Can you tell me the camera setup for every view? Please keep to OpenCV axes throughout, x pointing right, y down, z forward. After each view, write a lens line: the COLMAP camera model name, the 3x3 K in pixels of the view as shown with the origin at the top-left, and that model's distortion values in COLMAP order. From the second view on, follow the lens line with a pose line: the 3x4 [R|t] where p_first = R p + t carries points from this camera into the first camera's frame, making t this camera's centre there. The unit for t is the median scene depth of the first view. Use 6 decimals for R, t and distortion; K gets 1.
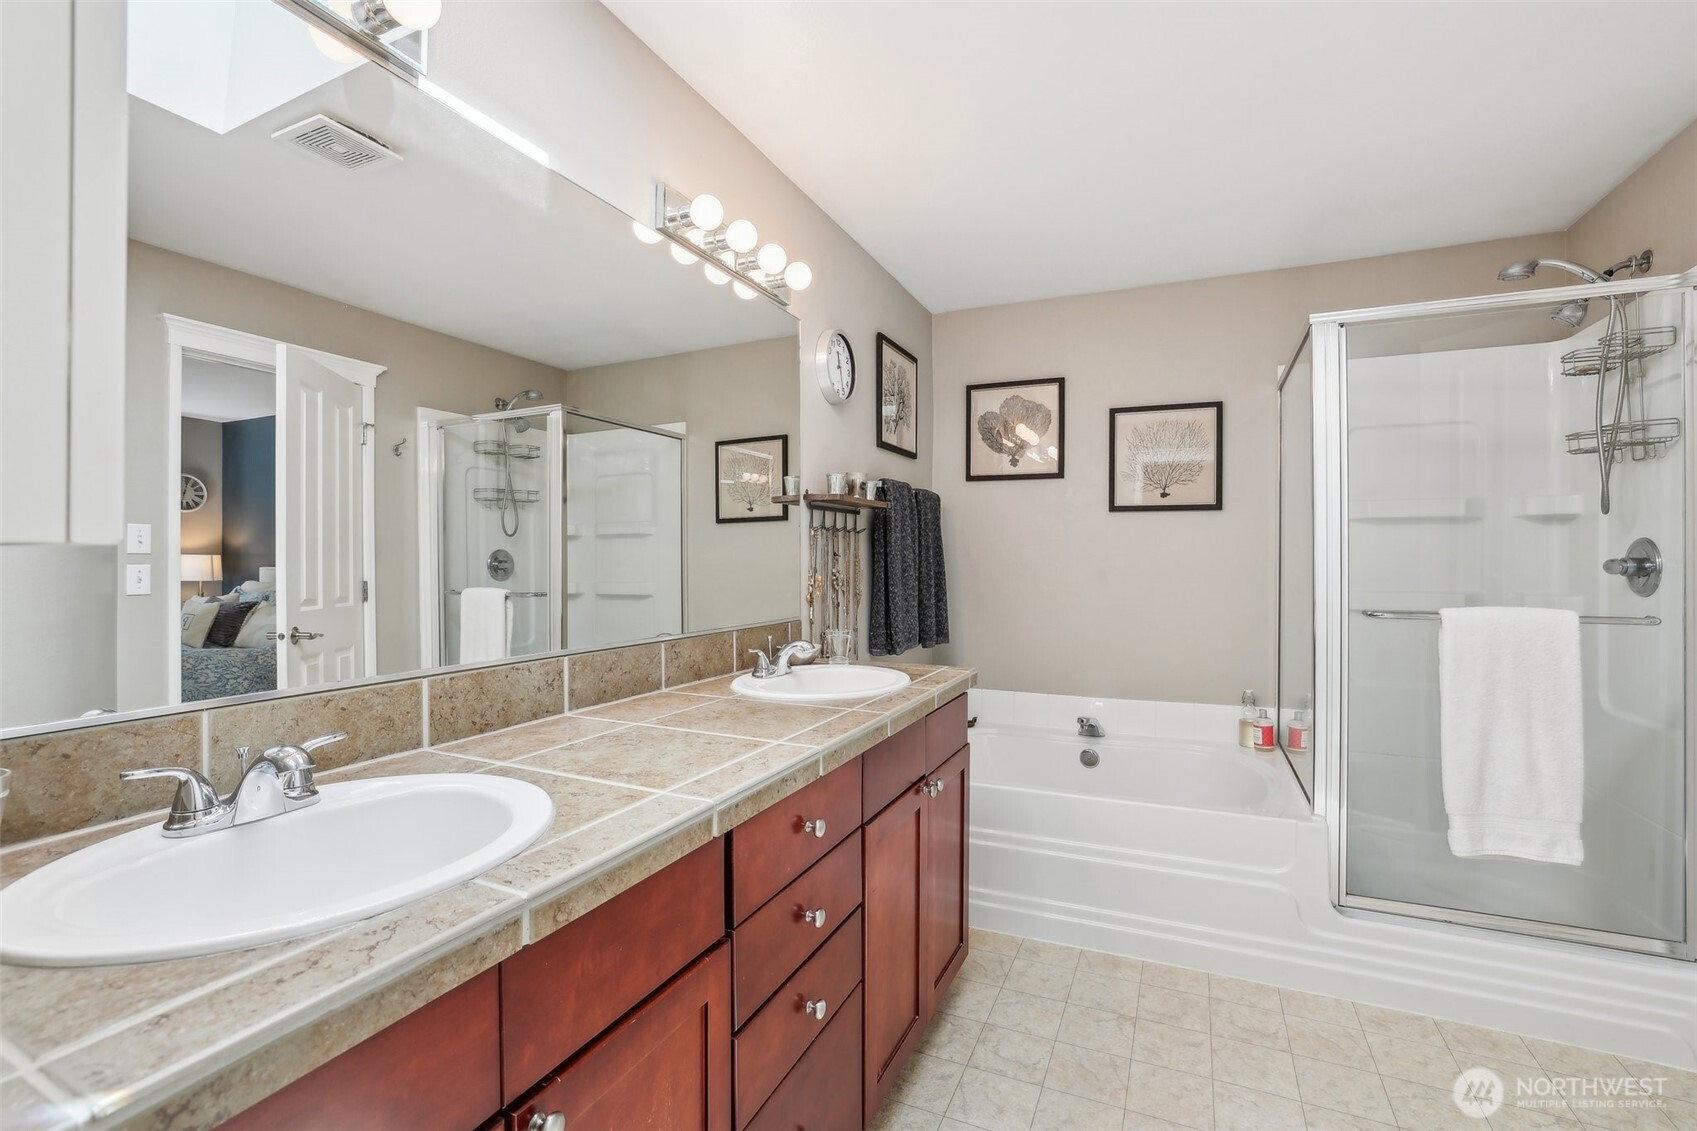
lens RADIAL K [[756.3, 0, 833.2], [0, 756.3, 568.3], [0, 0, 1]] dist [-0.039491, 0.012092]
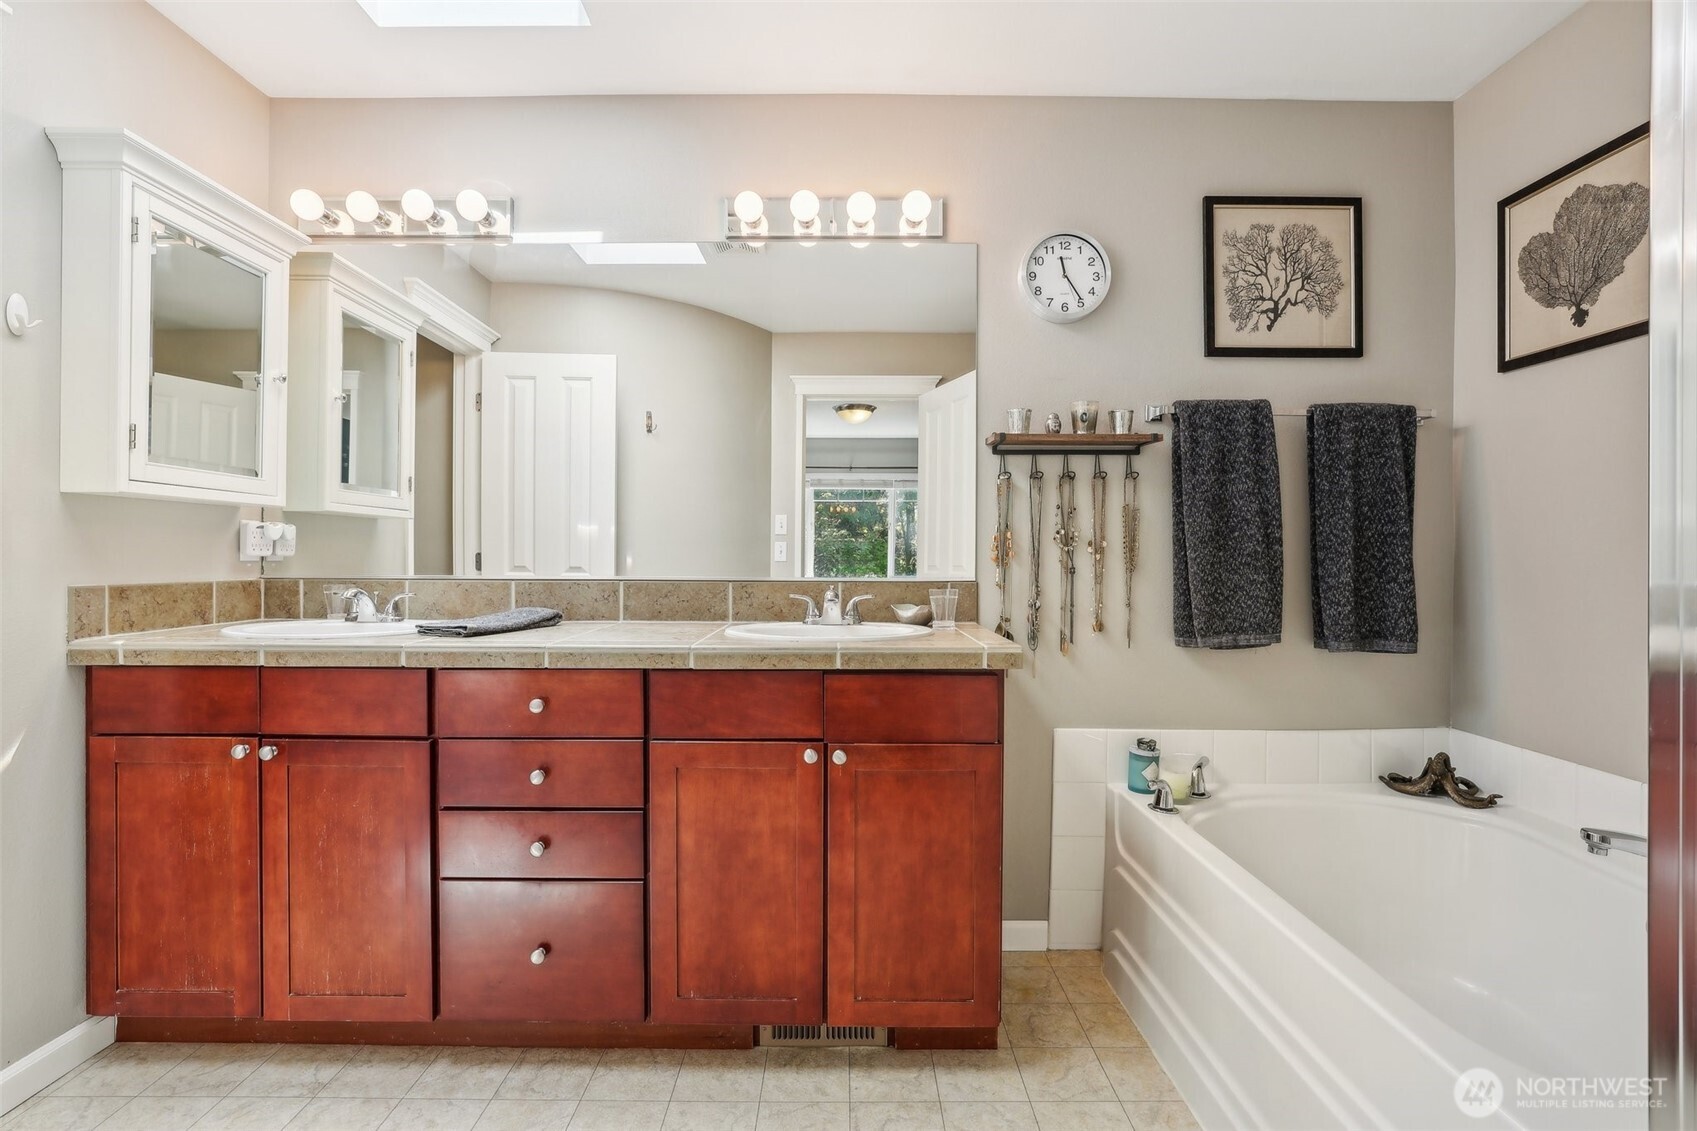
lens RADIAL K [[792.5, 0, 837.4], [0, 792.5, 556.2], [0, 0, 1]] dist [-0.014838, -0.000300]
pose [[0.421699, -0.003658, -0.906729, 1.049014], [-0.011645, 0.999888, -0.009449, 0.070120], [0.906661, 0.014544, 0.421609, 0.652474]]
